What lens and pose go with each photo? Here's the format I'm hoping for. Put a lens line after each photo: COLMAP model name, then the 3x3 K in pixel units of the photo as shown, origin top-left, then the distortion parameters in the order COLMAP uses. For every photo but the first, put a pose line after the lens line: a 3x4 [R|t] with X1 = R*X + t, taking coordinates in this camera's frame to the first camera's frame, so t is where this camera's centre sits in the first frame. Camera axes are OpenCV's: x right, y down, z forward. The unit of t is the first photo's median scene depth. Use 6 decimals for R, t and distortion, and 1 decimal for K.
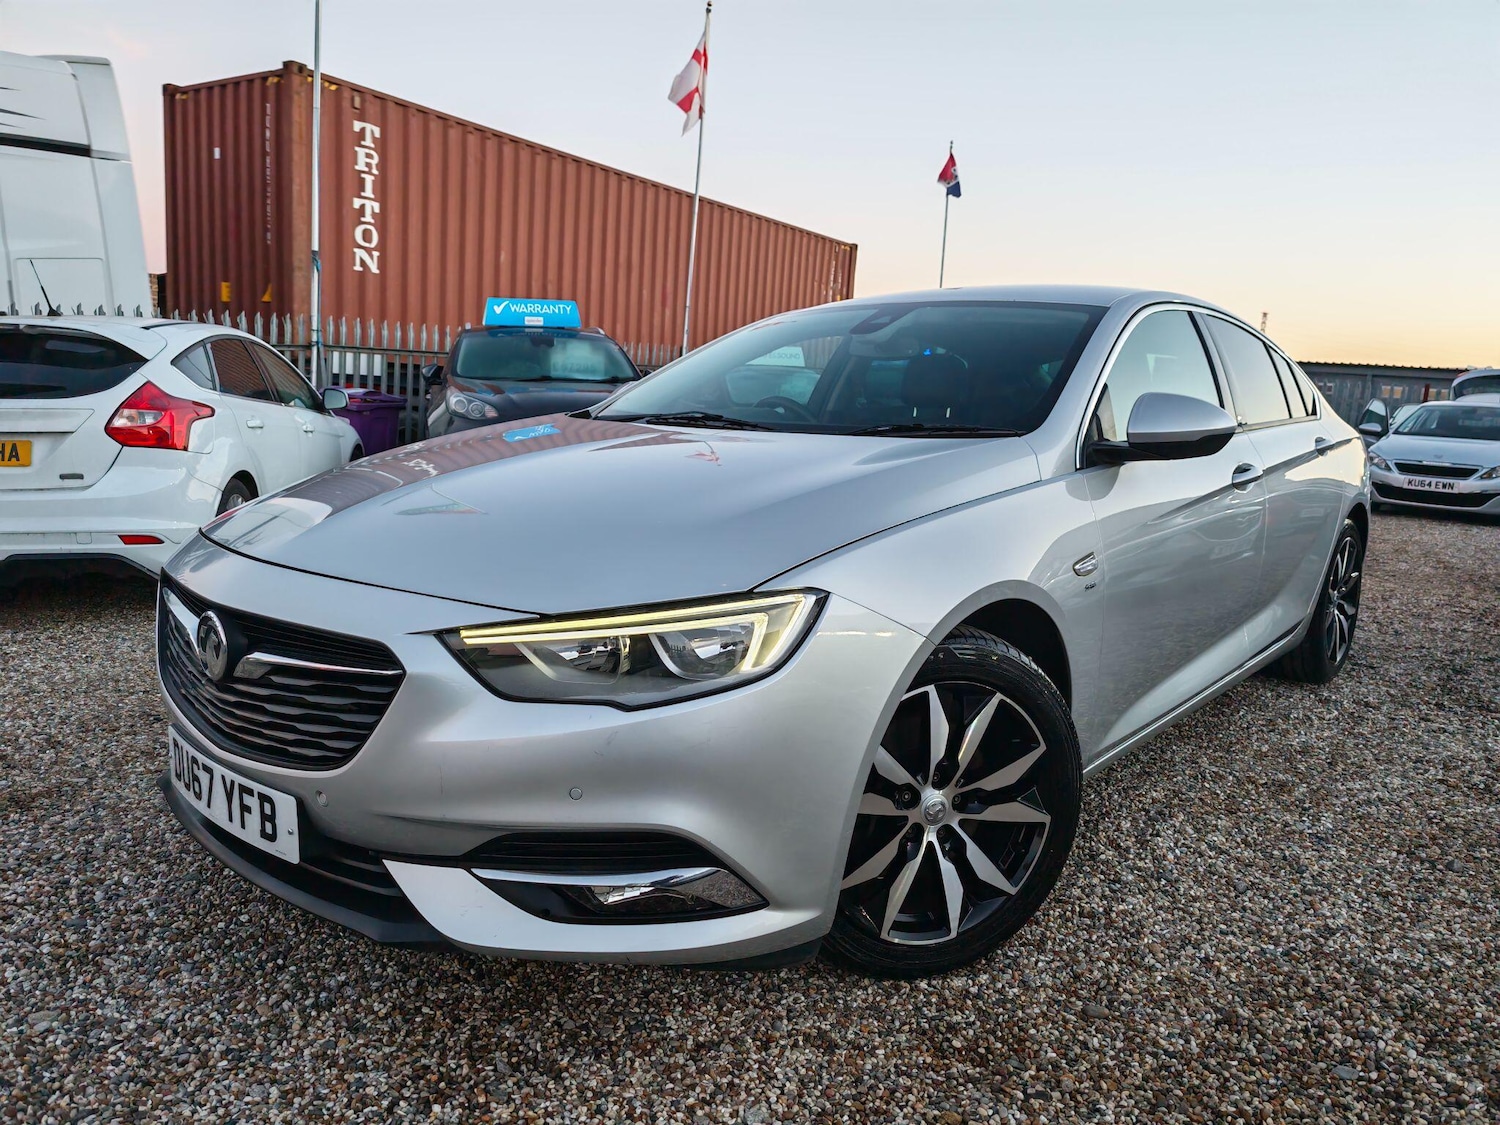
lens RADIAL K [[1054.9, 0, 750.0], [0, 1054.9, 562.5], [0, 0, 1]] dist [0.024044, -0.026998]
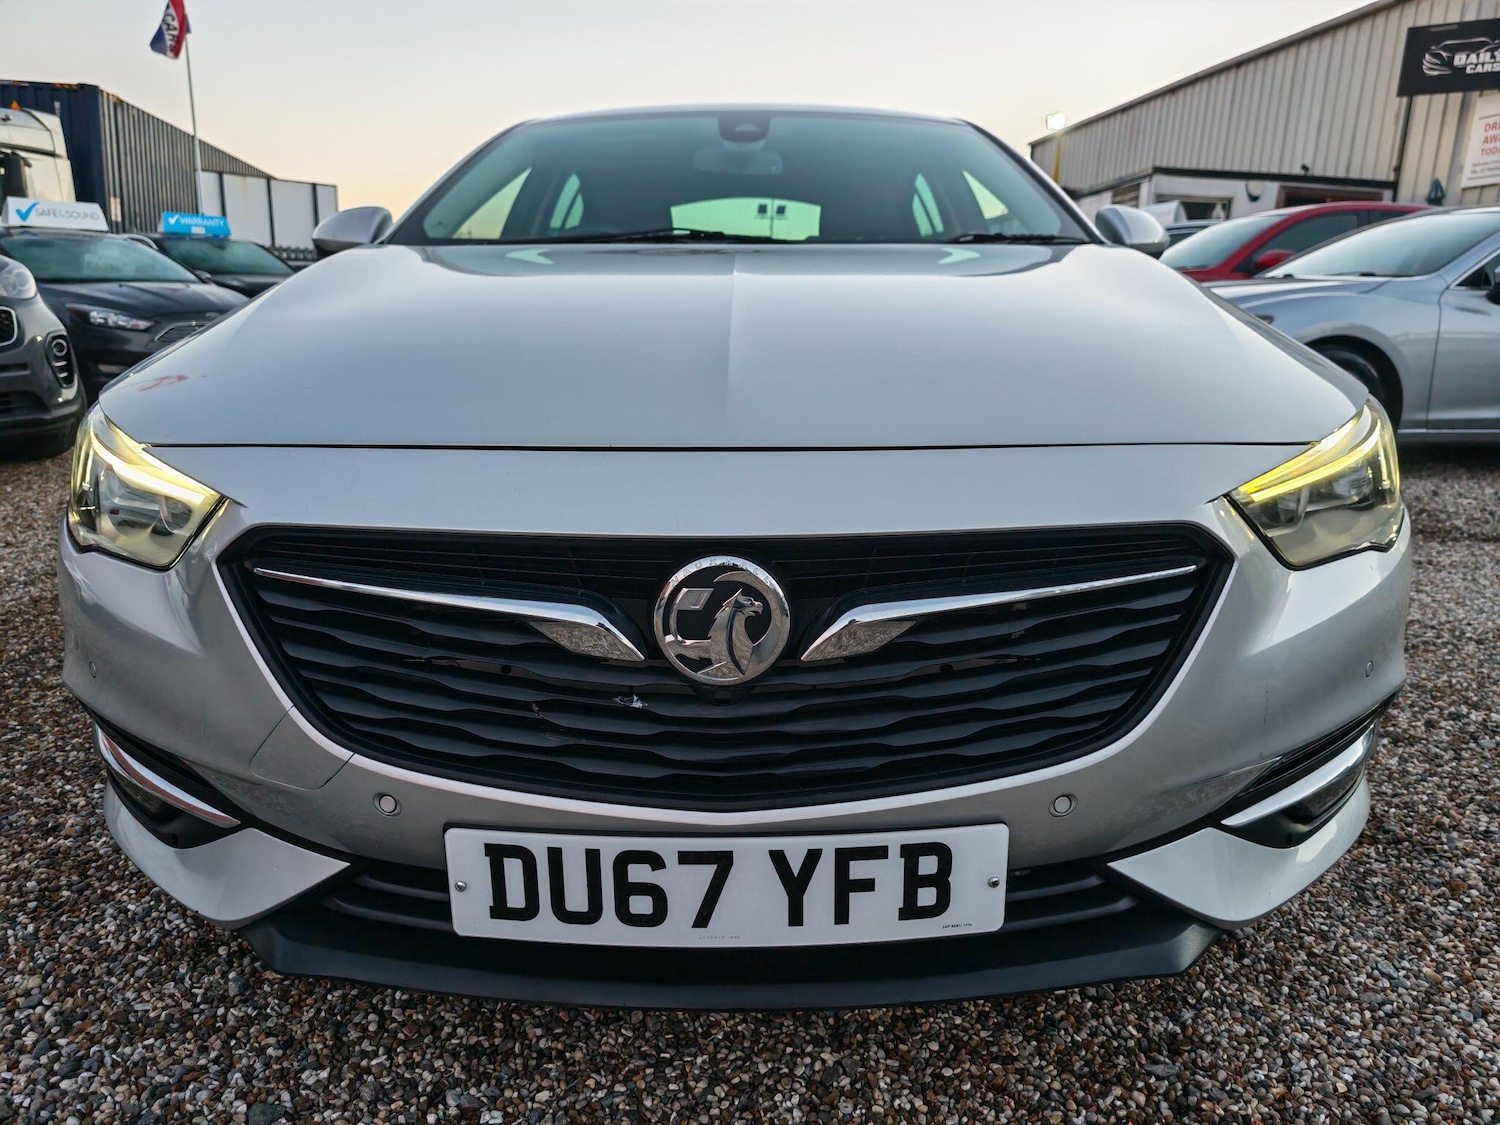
lens RADIAL K [[1054.9, 0, 750.0], [0, 1054.9, 562.5], [0, 0, 1]] dist [0.024044, -0.026998]
pose [[0.724916, -0.196475, 0.660223, -0.859803], [0.114118, 0.979470, 0.166180, -0.031906], [-0.679319, -0.045124, 0.732454, 0.650641]]
